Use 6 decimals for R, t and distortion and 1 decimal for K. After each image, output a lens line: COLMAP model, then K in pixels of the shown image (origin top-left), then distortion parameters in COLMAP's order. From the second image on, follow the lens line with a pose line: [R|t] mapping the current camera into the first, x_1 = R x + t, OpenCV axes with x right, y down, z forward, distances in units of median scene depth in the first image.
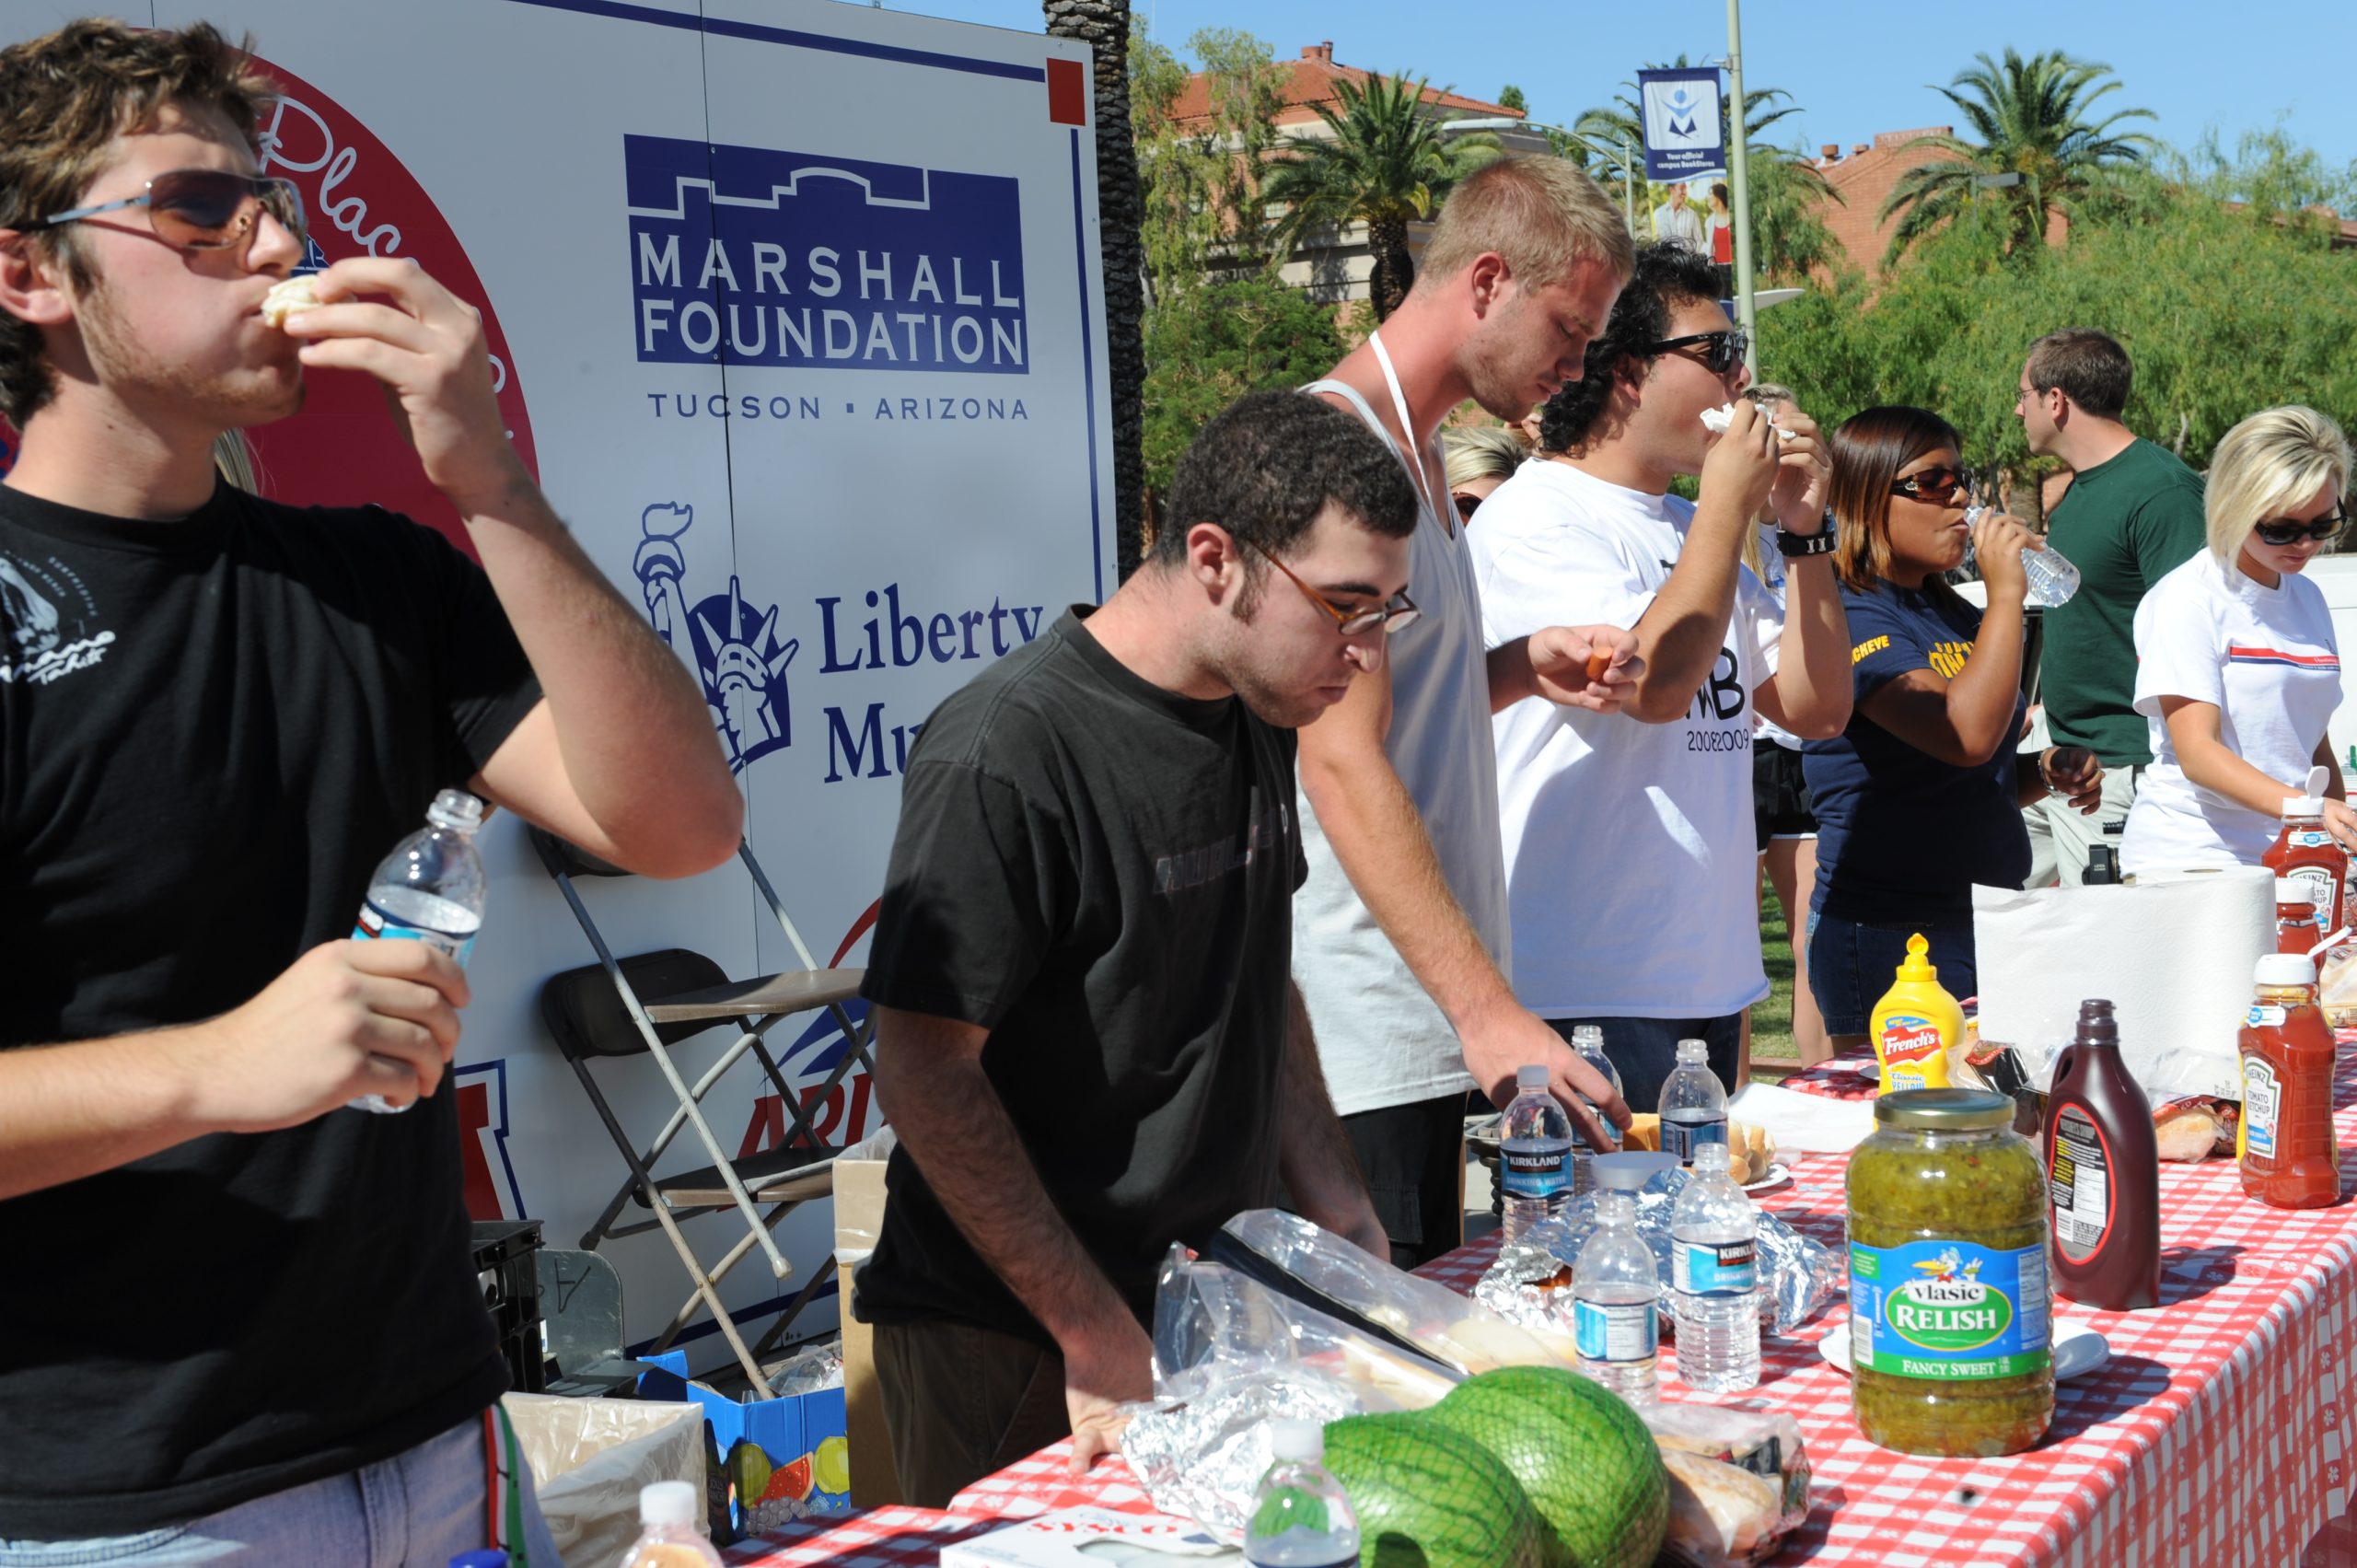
lens RADIAL K [[3530.0, 0, 1187.9], [0, 3530.0, 781.7], [0, 0, 1]] dist [0.159030, -0.017471]
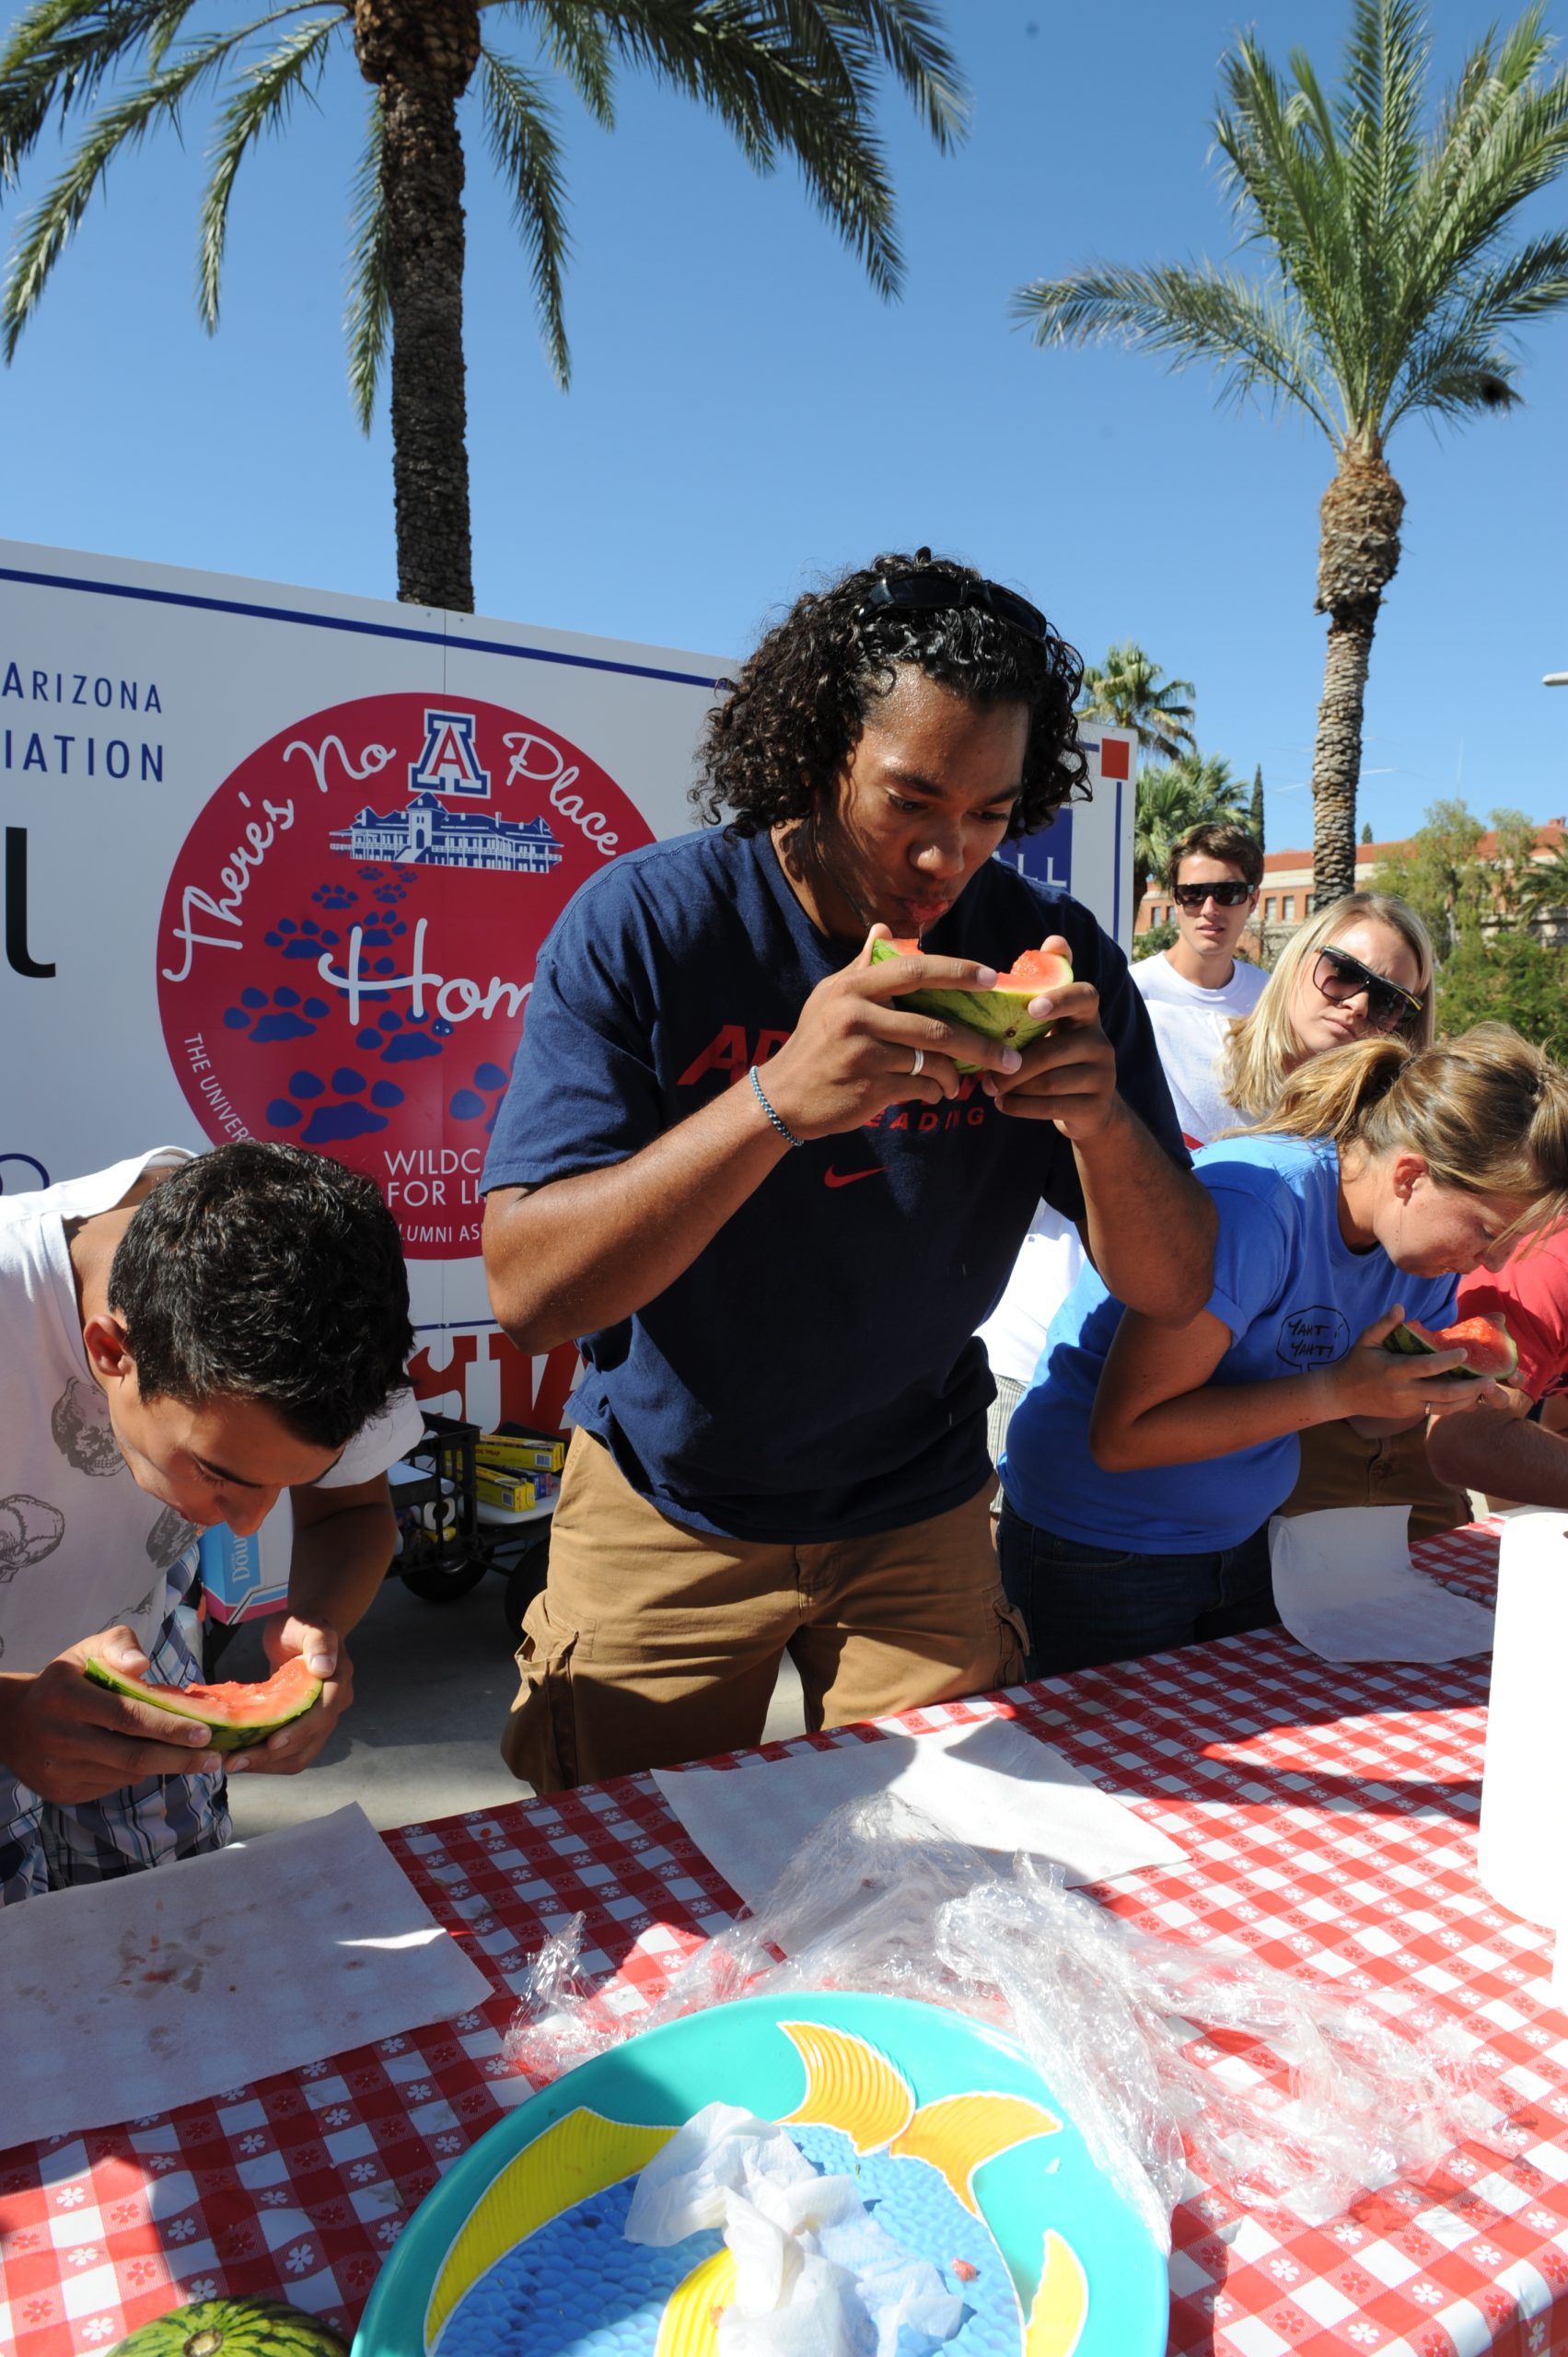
lens RADIAL K [[1597.9, 0, 785.9], [0, 1597.9, 1170.7], [0, 0, 1]] dist [-0.049460, -0.003143]
pose [[0.912867, 0.096929, -0.396583, 0.151413], [-0.091002, 0.995277, 0.033785, -0.017758], [0.397984, 0.005249, 0.917377, 0.297152]]
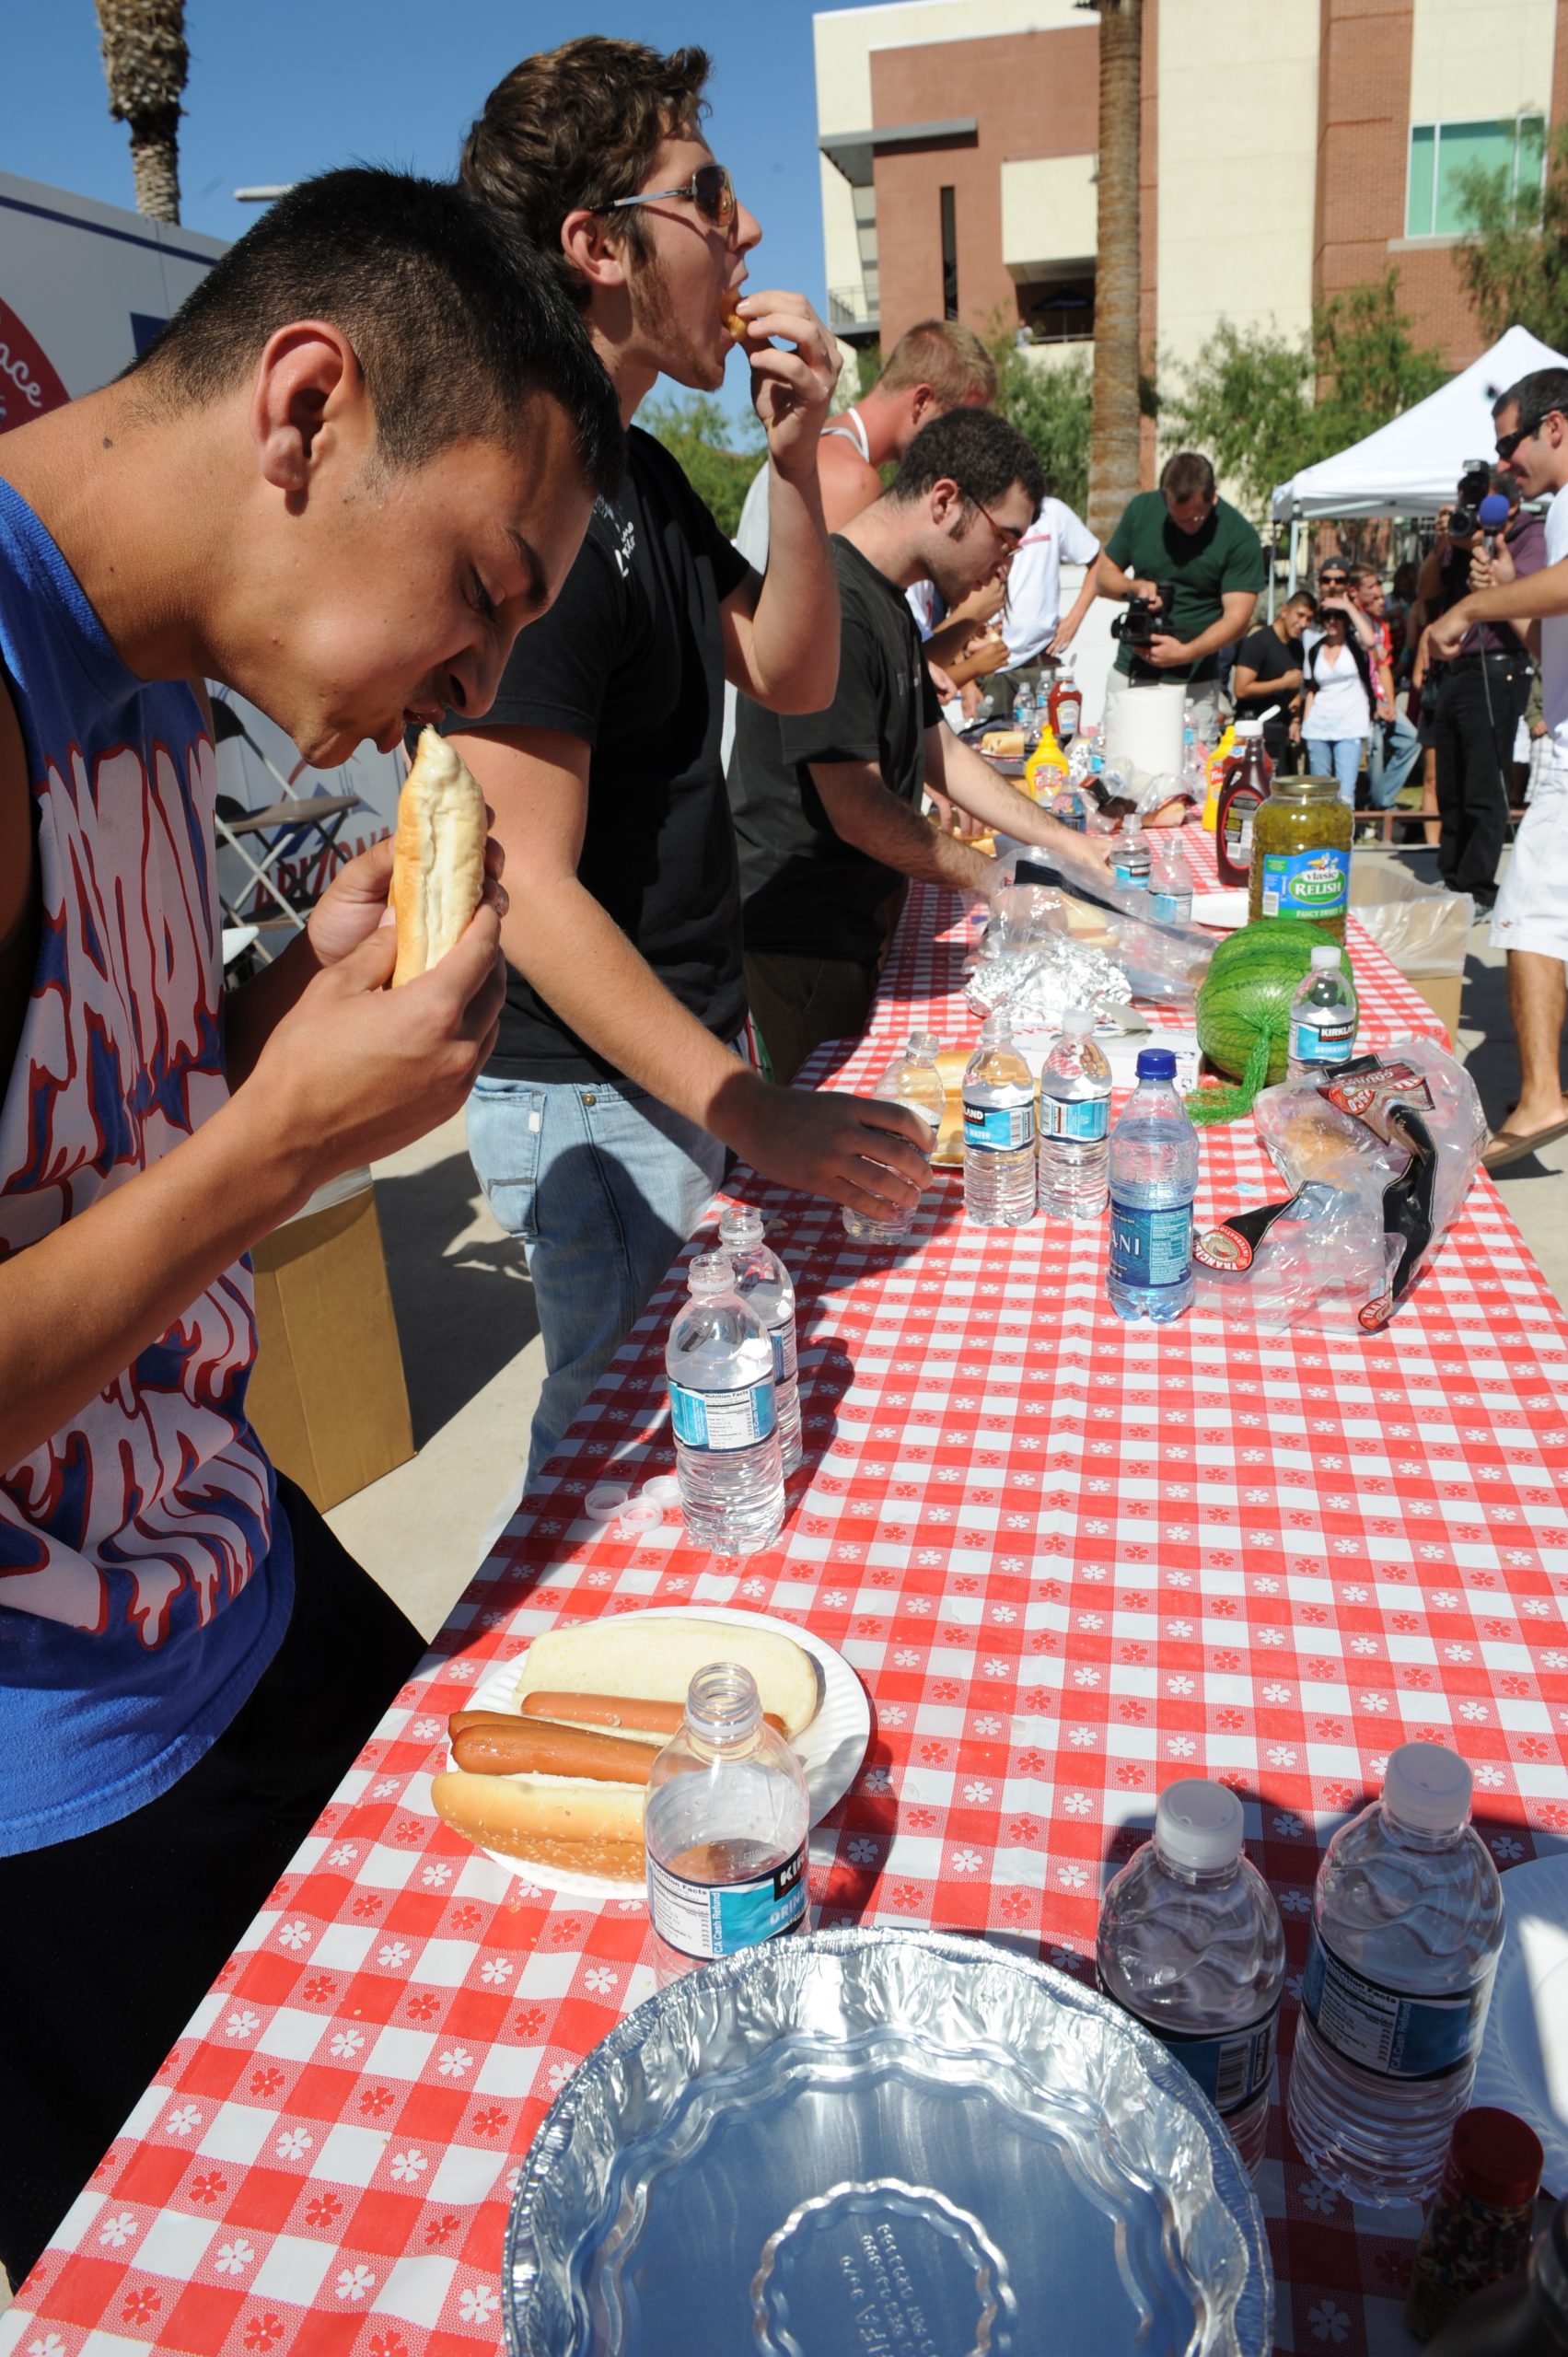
lens RADIAL K [[1594.0, 0, 790.9], [0, 1594.0, 1175.2], [0, 0, 1]] dist [-0.060578, 0.003190]
pose [[0.931074, -0.140143, 0.336840, -0.160783], [0.041419, 0.957913, 0.284055, 0.016092], [-0.362472, -0.250525, 0.897693, 0.107848]]
